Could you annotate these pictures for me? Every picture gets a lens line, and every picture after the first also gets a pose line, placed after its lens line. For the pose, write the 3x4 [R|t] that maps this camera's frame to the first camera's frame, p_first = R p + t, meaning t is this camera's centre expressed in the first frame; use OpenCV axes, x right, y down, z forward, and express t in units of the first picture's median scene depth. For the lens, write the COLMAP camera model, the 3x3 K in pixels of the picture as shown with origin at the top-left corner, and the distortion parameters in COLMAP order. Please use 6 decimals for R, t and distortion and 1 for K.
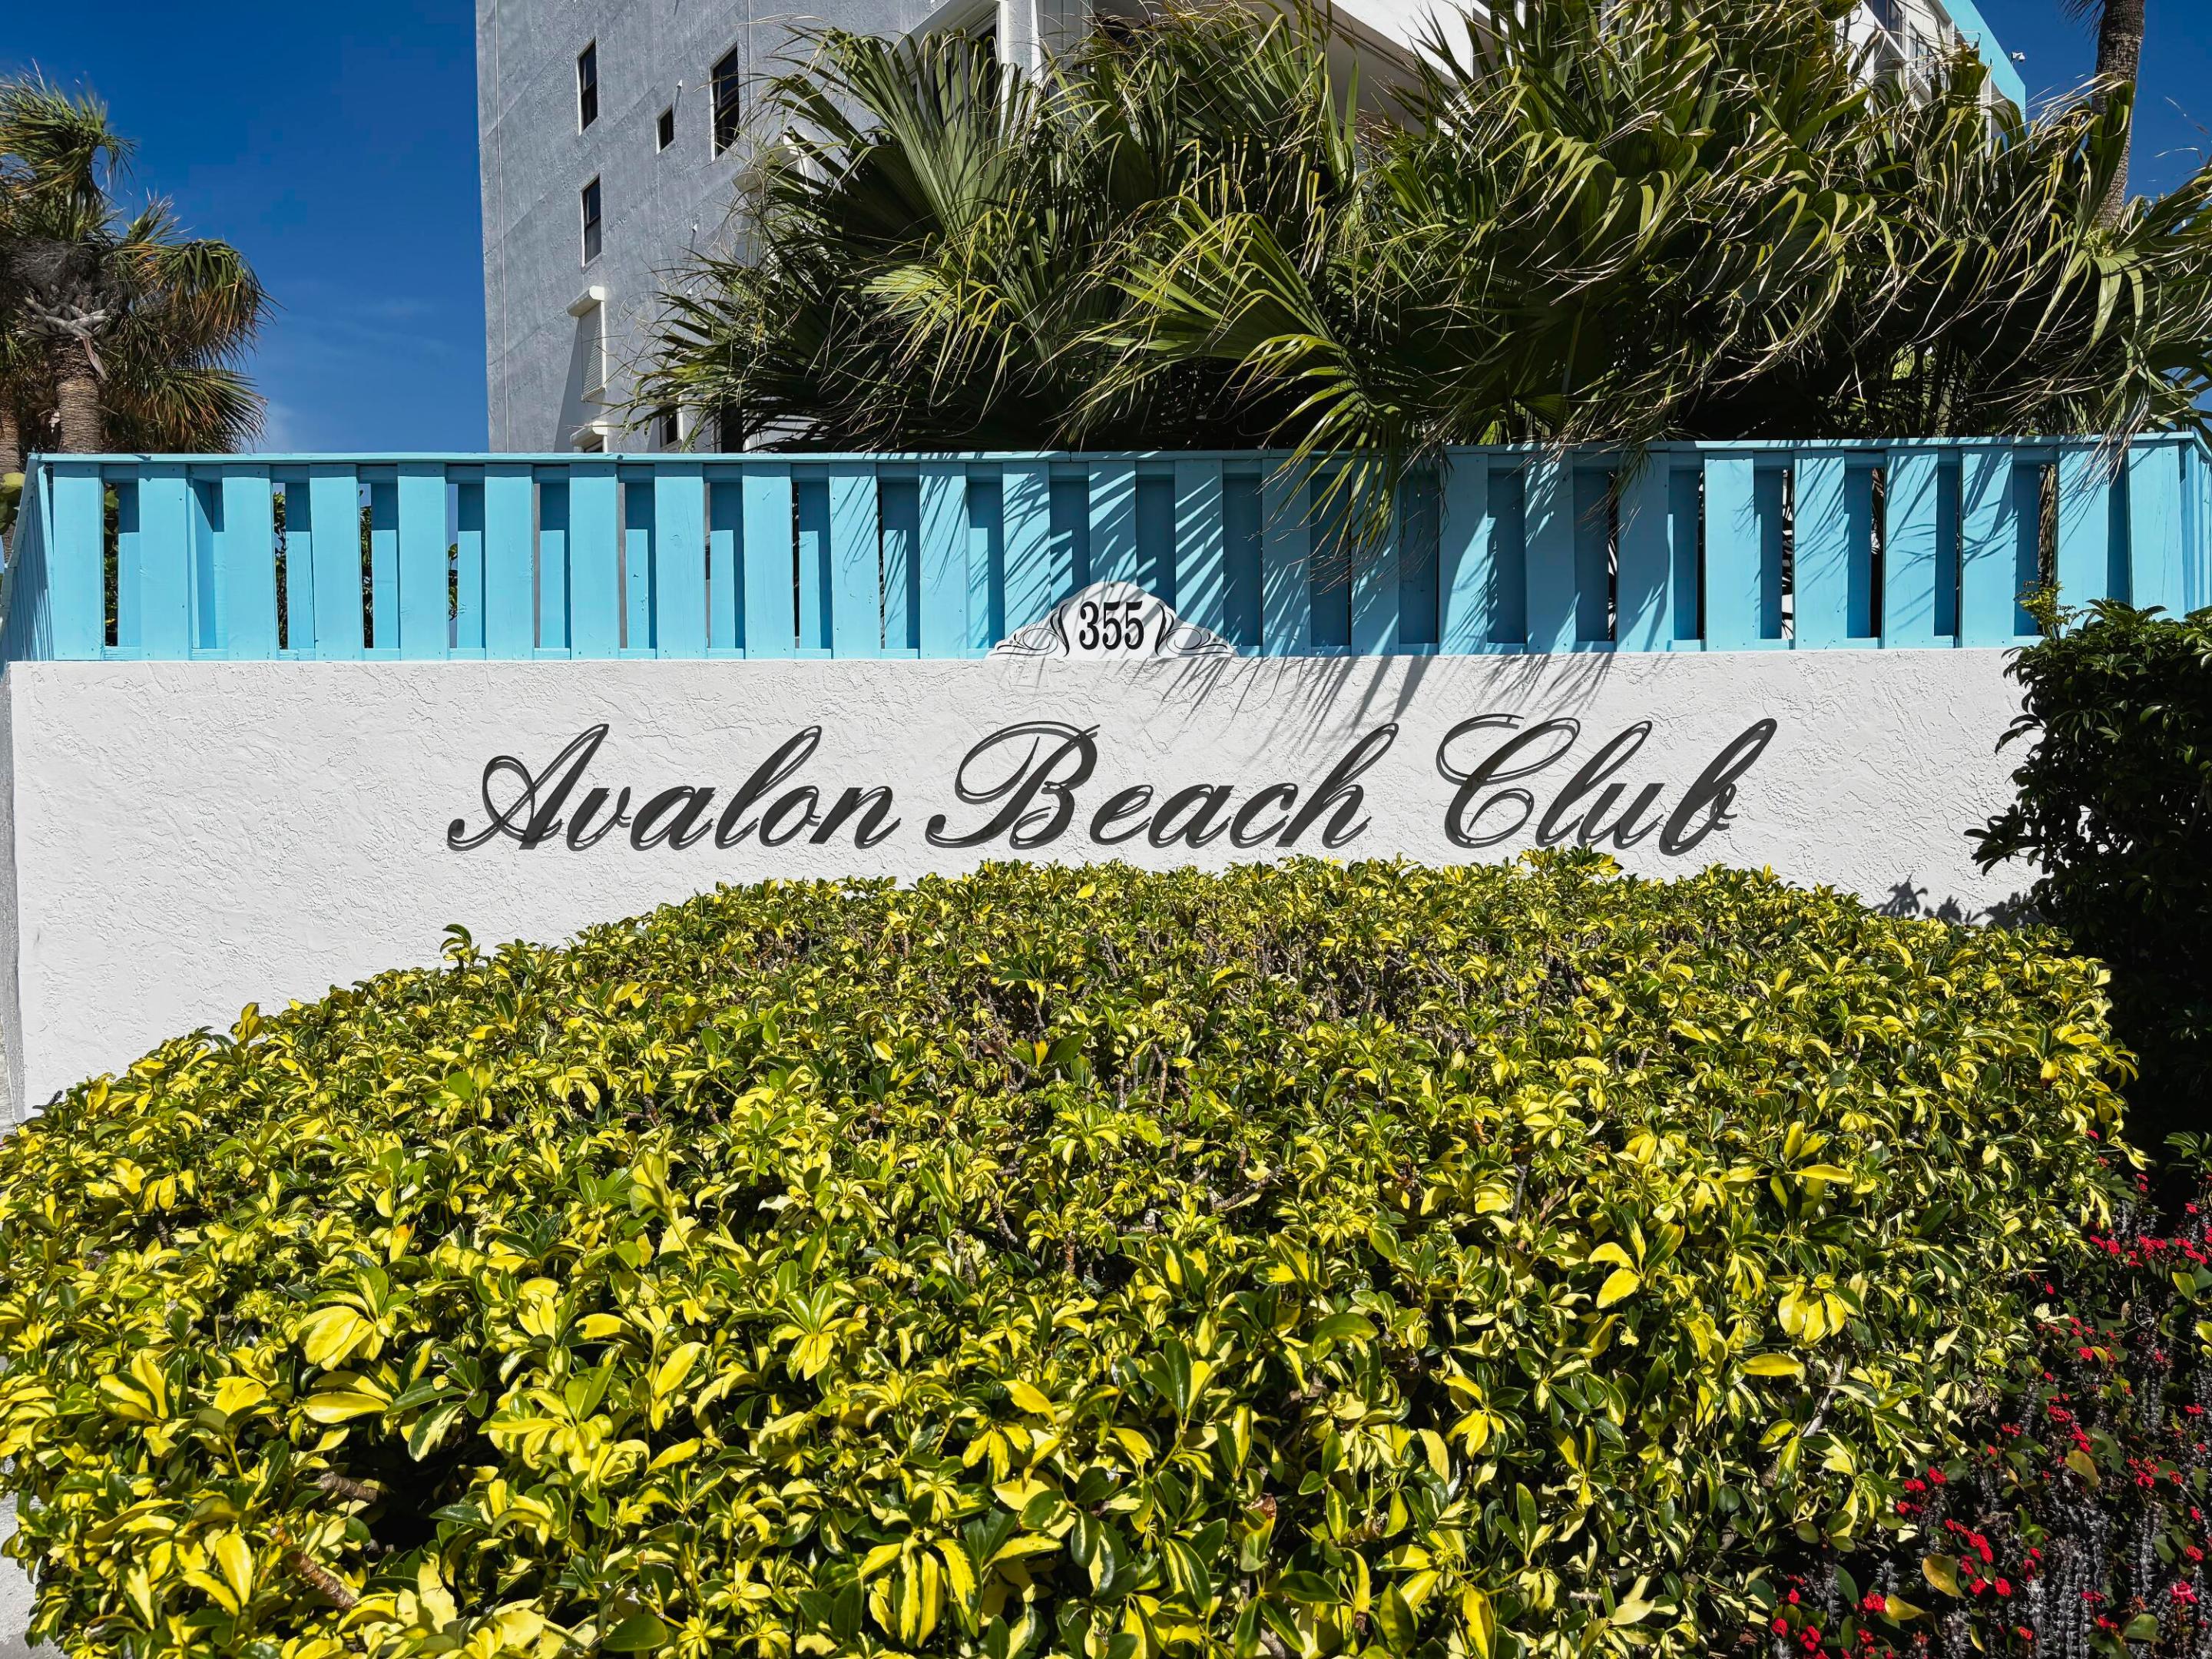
lens RADIAL K [[1678.8, 0, 1106.0], [0, 1678.8, 829.5], [0, 0, 1]] dist [0.002409, 0.003290]
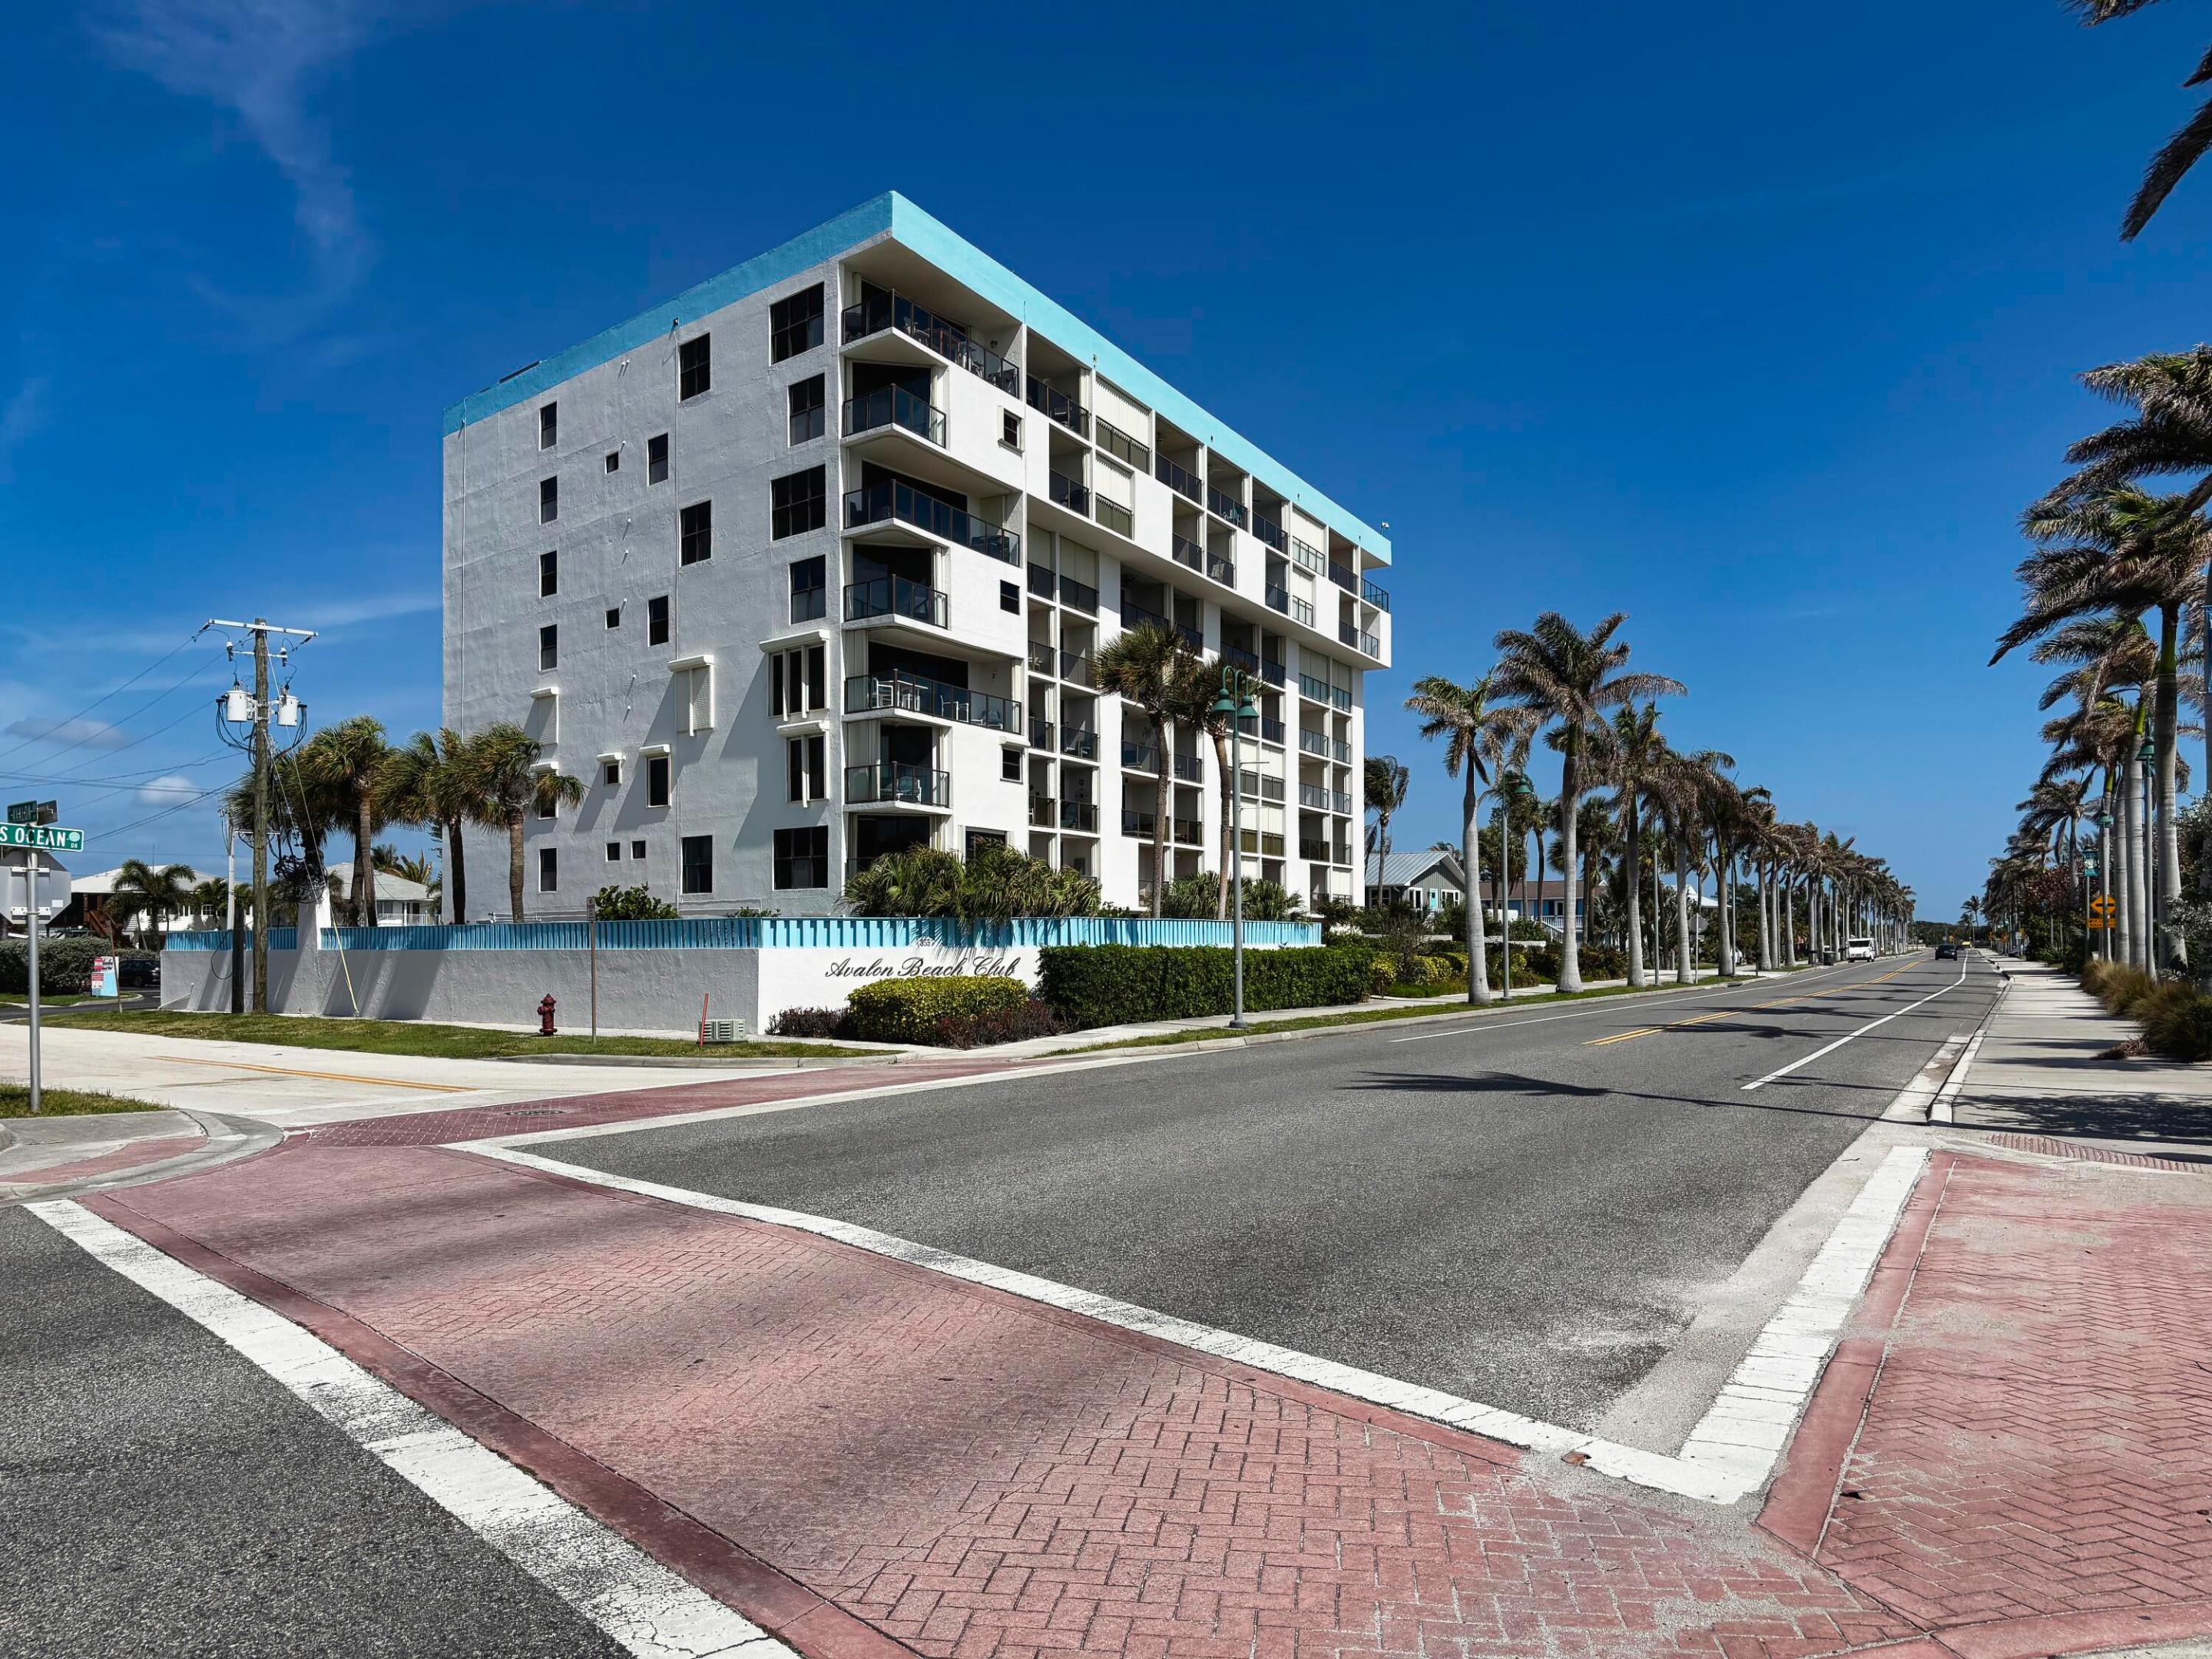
lens RADIAL K [[1678.8, 0, 1106.0], [0, 1678.8, 829.5], [0, 0, 1]] dist [0.002409, 0.003290]
pose [[0.976554, 0.013338, 0.214858, -0.739059], [0.009065, 0.994646, -0.102947, 0.124257], [-0.215080, 0.102481, 0.971204, -5.678128]]
